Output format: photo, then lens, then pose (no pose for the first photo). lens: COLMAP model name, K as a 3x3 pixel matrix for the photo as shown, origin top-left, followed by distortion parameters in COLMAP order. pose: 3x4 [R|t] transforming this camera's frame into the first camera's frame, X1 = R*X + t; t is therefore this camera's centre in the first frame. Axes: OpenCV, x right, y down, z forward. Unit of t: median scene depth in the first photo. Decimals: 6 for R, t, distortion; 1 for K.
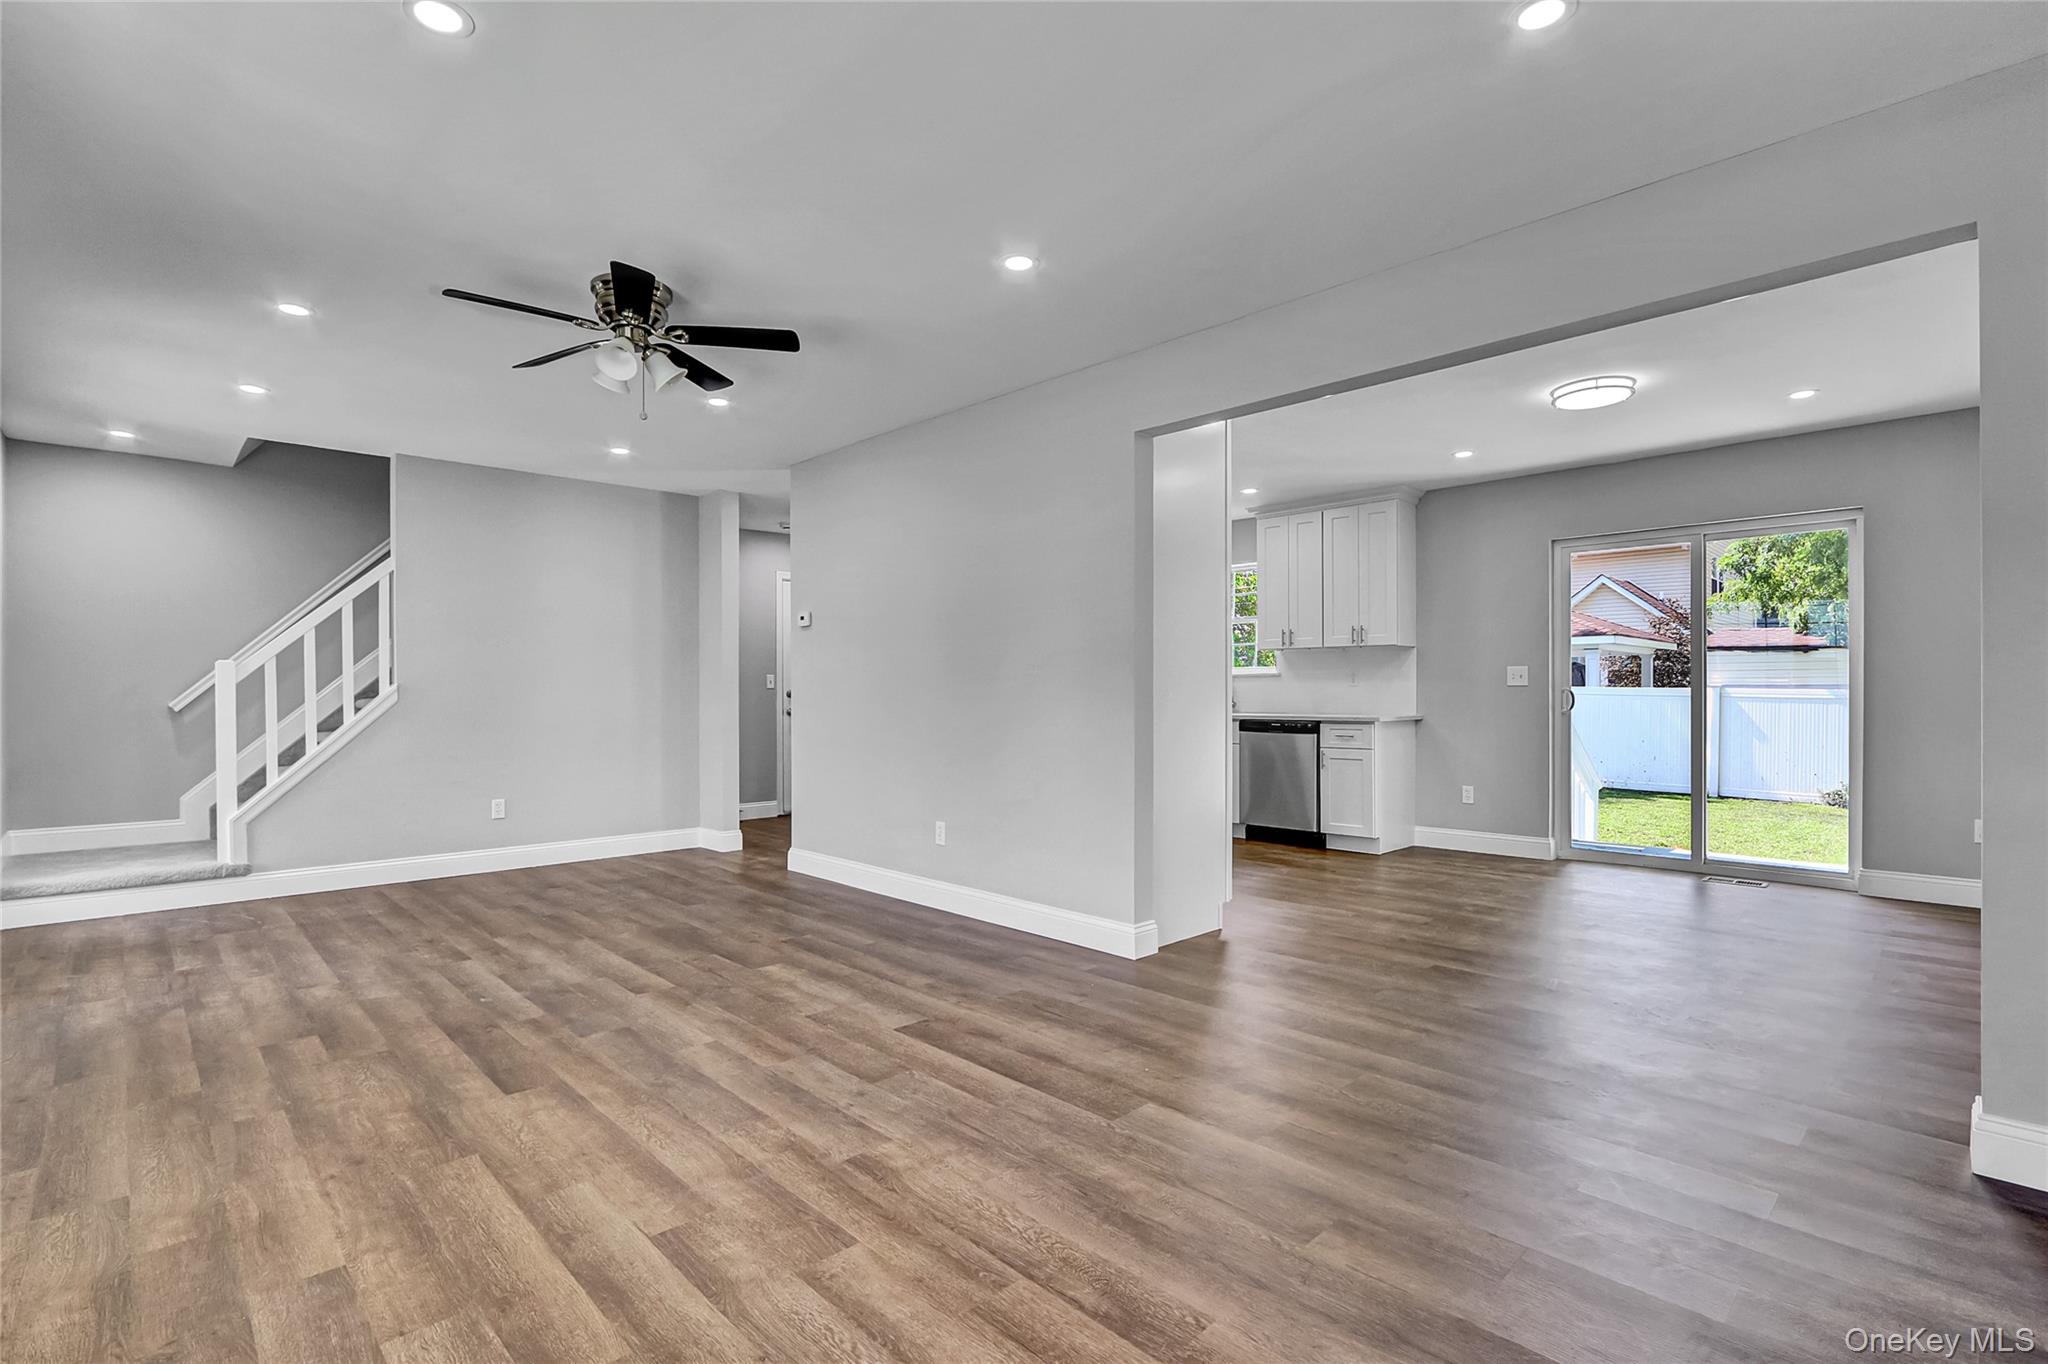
lens RADIAL K [[966.2, 0, 992.5], [0, 966.2, 704.7], [0, 0, 1]] dist [-0.019858, 0.002556]
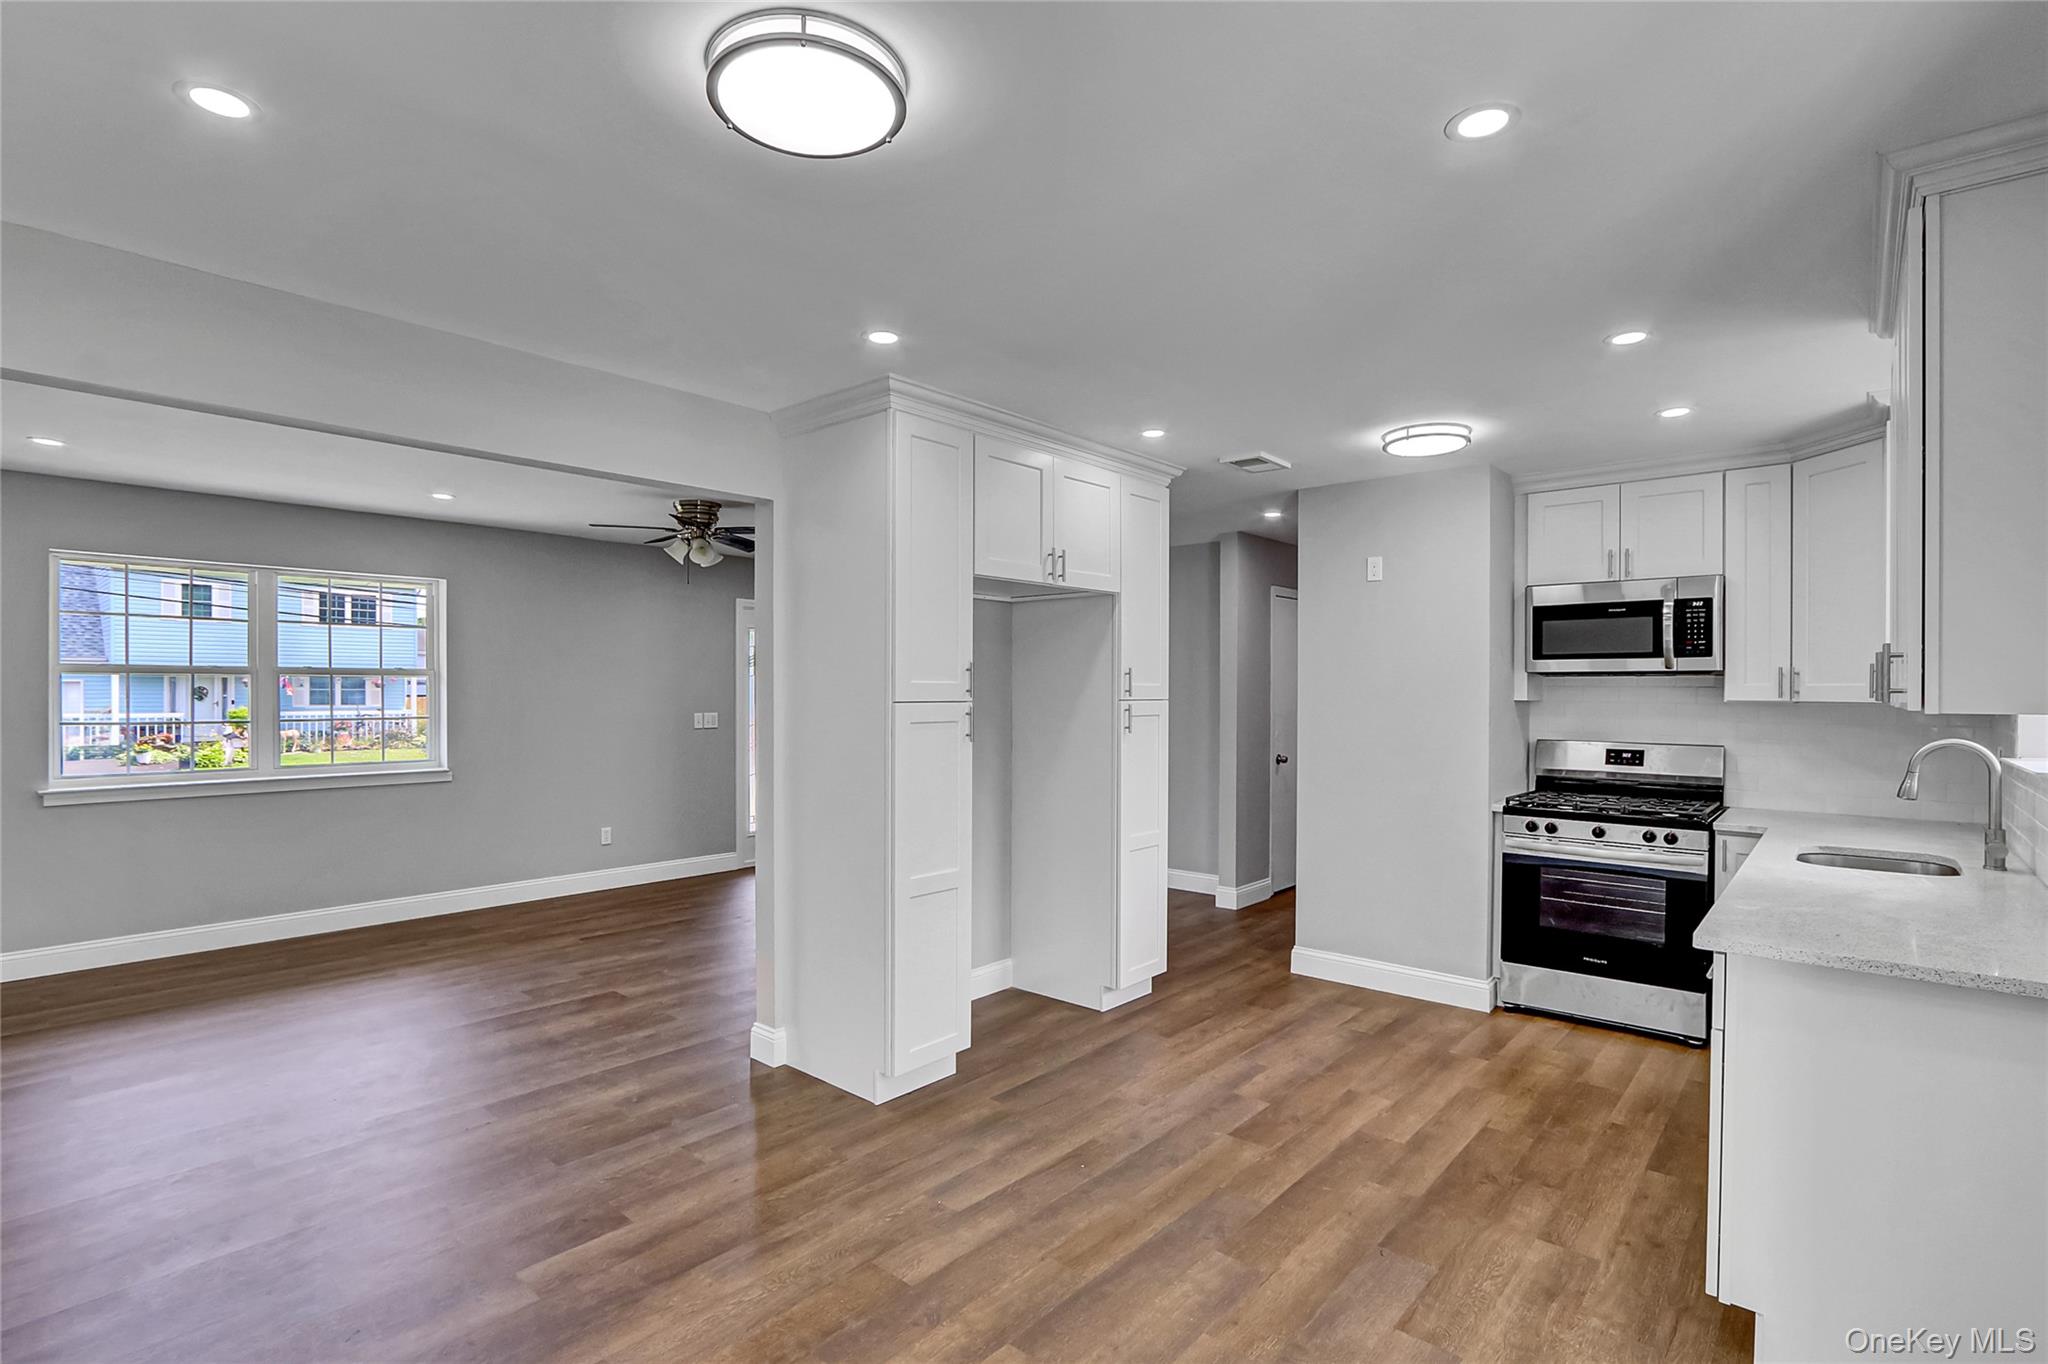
lens RADIAL K [[966.2, 0, 995.0], [0, 966.2, 702.2], [0, 0, 1]] dist [-0.019858, 0.002556]
pose [[0.085239, 0.016785, -0.996219, 1.299908], [-0.017311, 0.999732, 0.015363, -0.124877], [0.996210, 0.015936, 0.085507, 1.348496]]
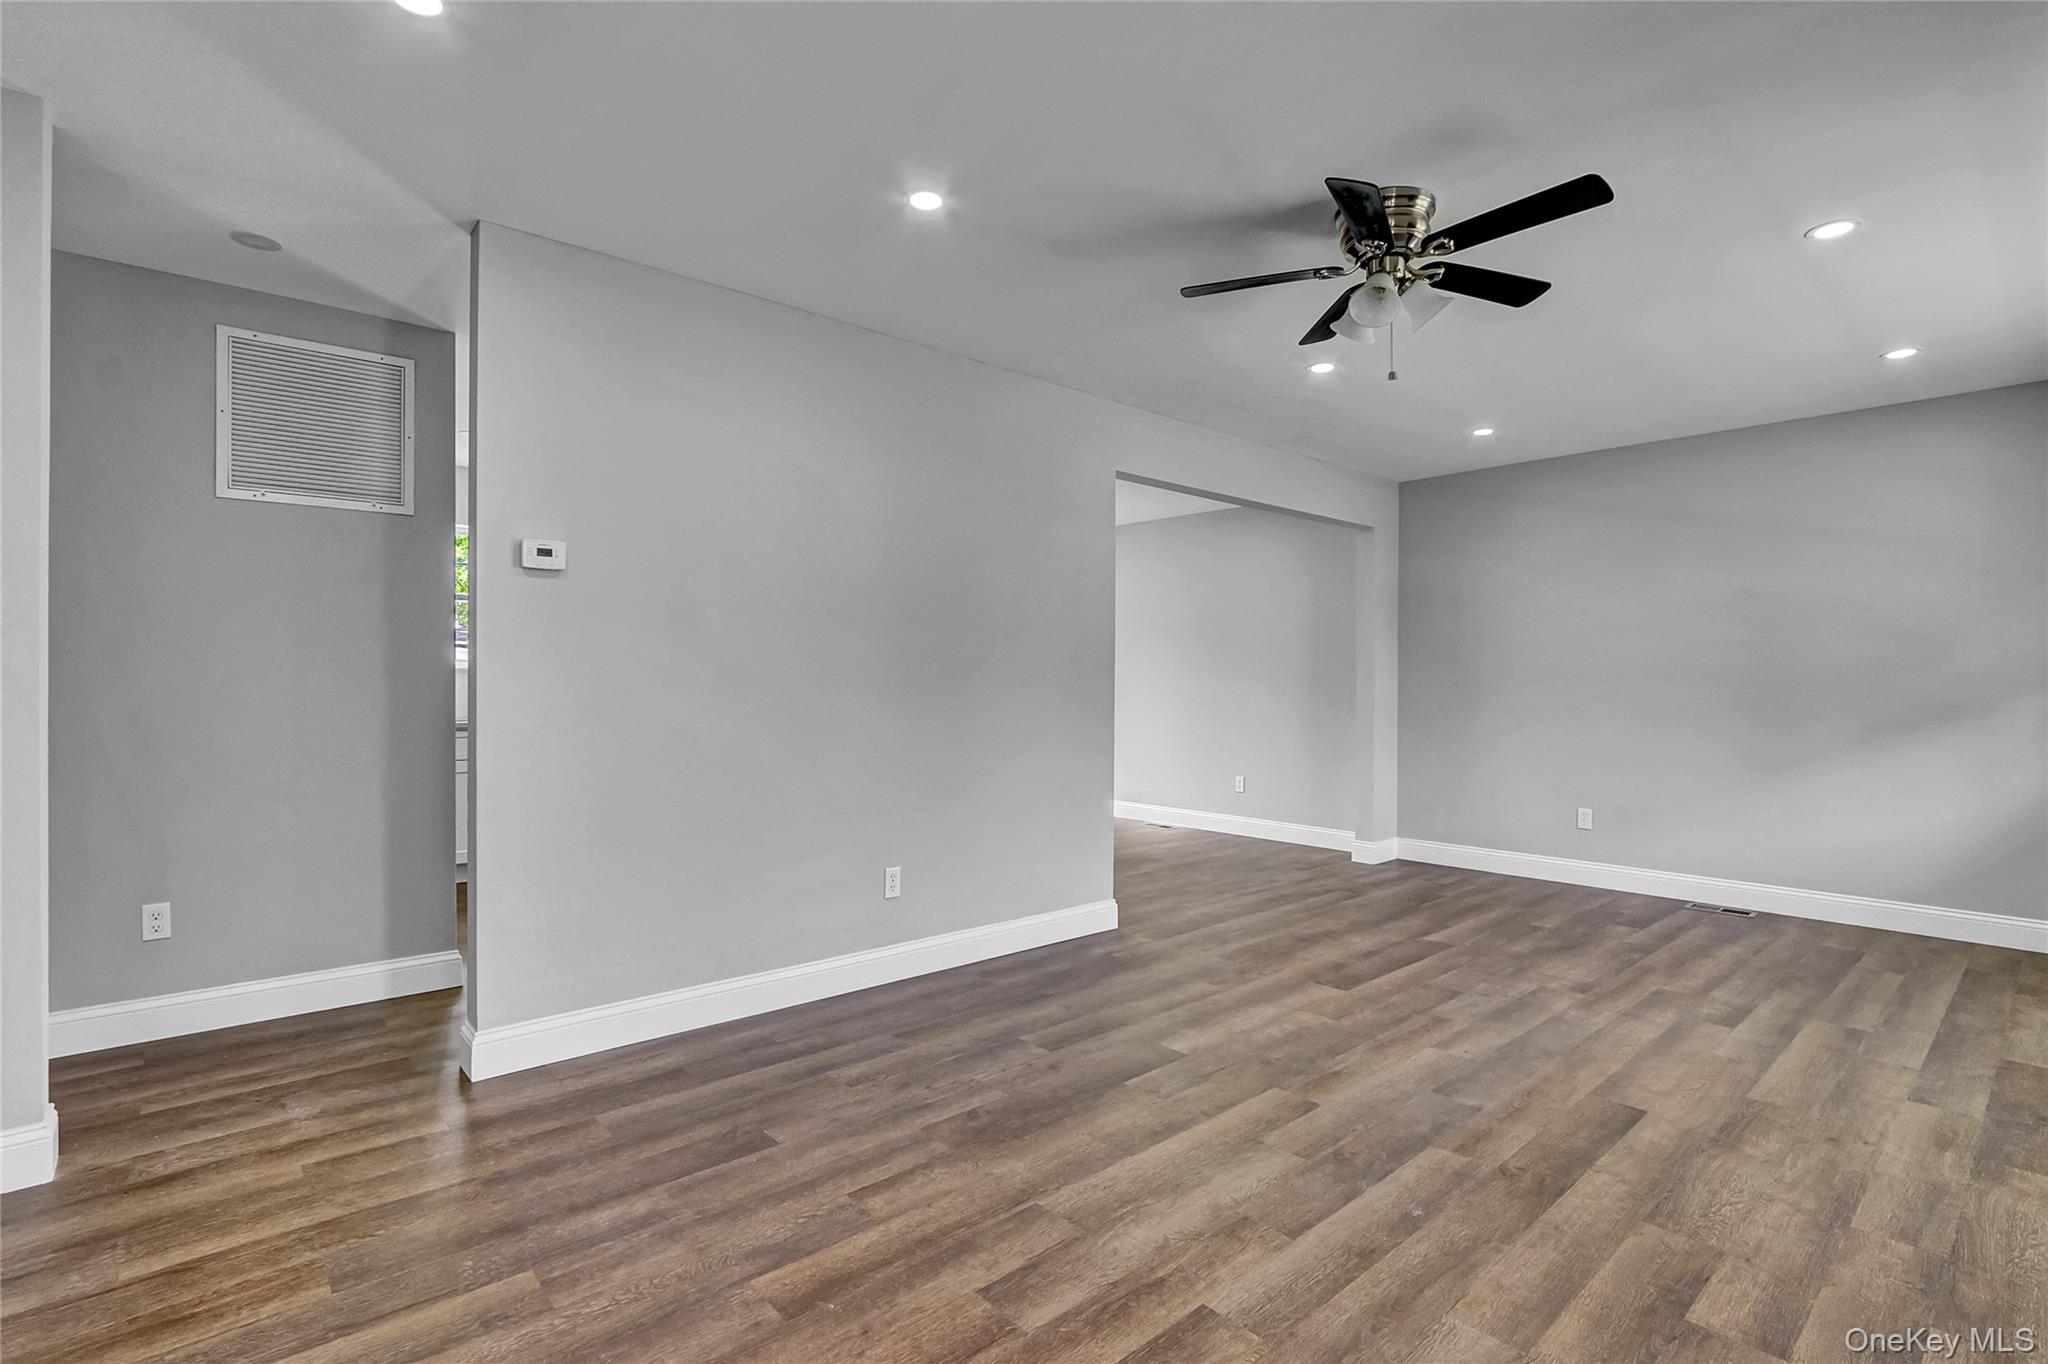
lens RADIAL K [[966.2, 0, 1026.8], [0, 966.2, 682.1], [0, 0, 1]] dist [-0.019858, 0.002556]
pose [[0.014512, 0.001809, 0.999893, -1.179717], [0.010351, 0.999945, -0.001959, -0.033051], [-0.999841, 0.010378, 0.014493, 1.272124]]
